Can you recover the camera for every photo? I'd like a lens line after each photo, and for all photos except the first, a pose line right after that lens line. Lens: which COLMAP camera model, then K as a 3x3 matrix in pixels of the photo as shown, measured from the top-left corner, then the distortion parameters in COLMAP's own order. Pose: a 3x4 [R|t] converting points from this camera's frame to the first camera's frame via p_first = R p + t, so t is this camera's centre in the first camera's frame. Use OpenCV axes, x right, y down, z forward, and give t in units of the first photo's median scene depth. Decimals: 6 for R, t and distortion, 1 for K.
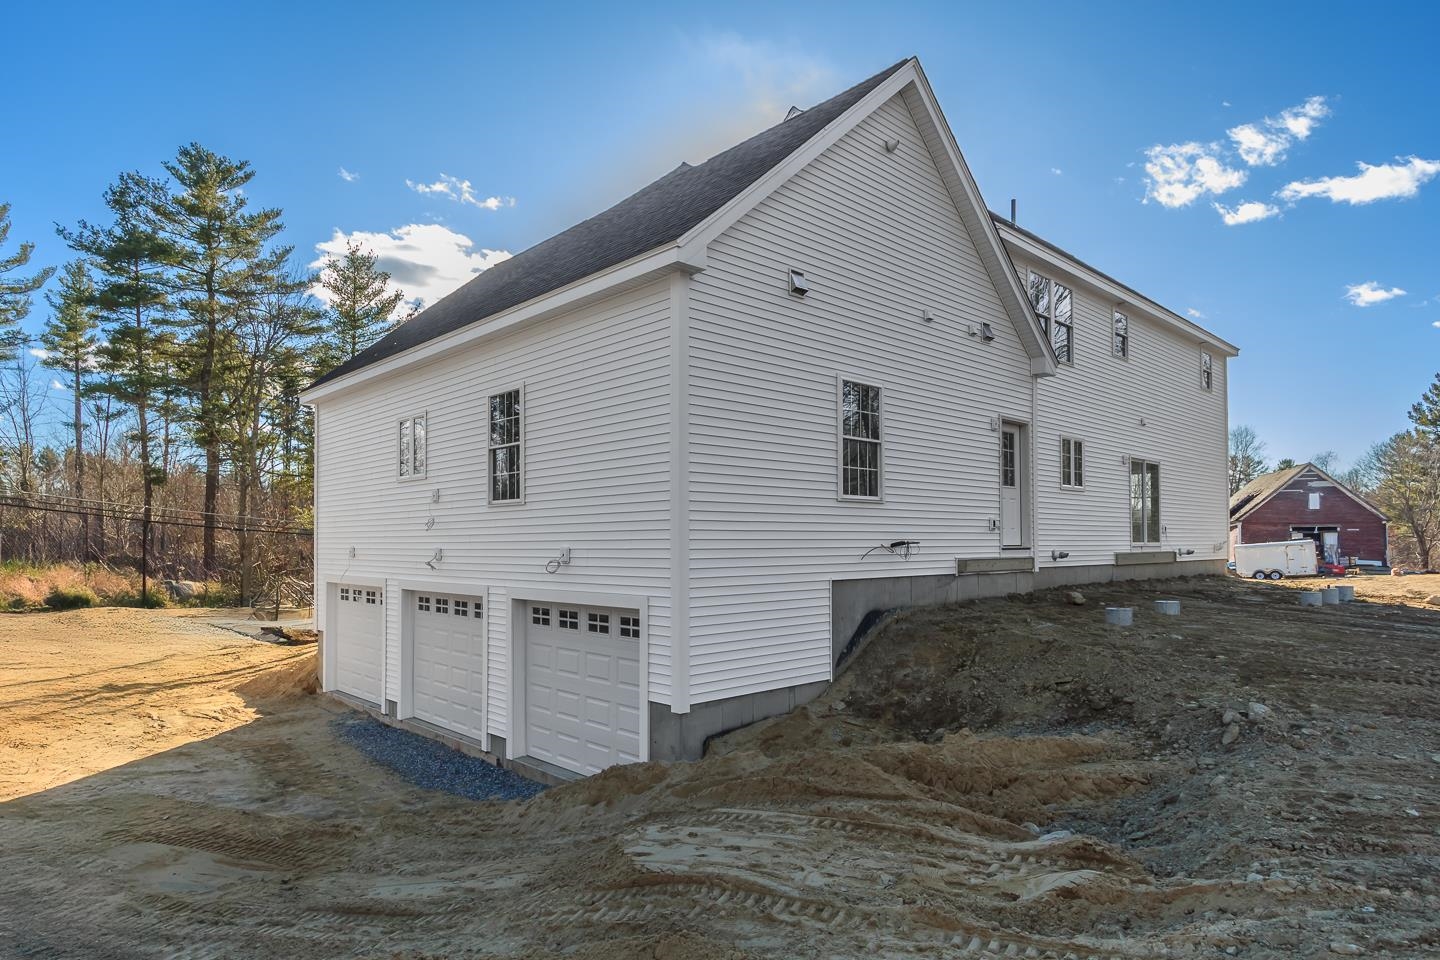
lens RADIAL K [[847.0, 0, 720.0], [0, 847.0, 480.0], [0, 0, 1]] dist [0.012932, -0.019558]
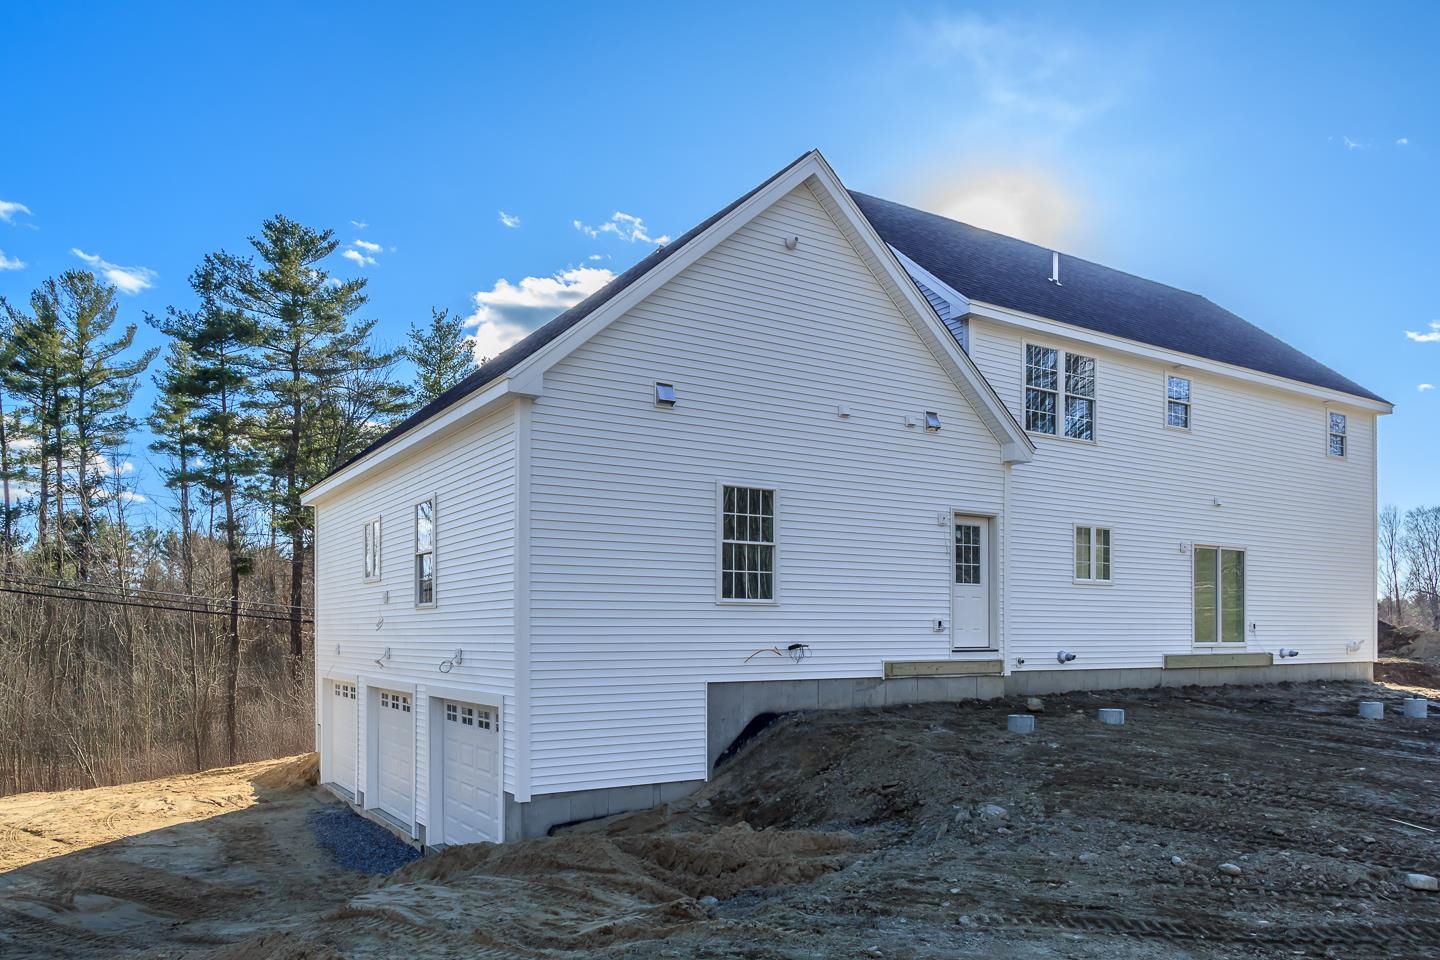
lens RADIAL K [[1020.4, 0, 724.2], [0, 1020.4, 566.9], [0, 0, 1]] dist [0.002649, -0.001931]
pose [[0.983417, -0.008062, -0.181180, 0.285591], [0.009756, 0.999917, 0.008460, -0.023888], [0.181097, -0.010087, 0.983414, -0.156677]]
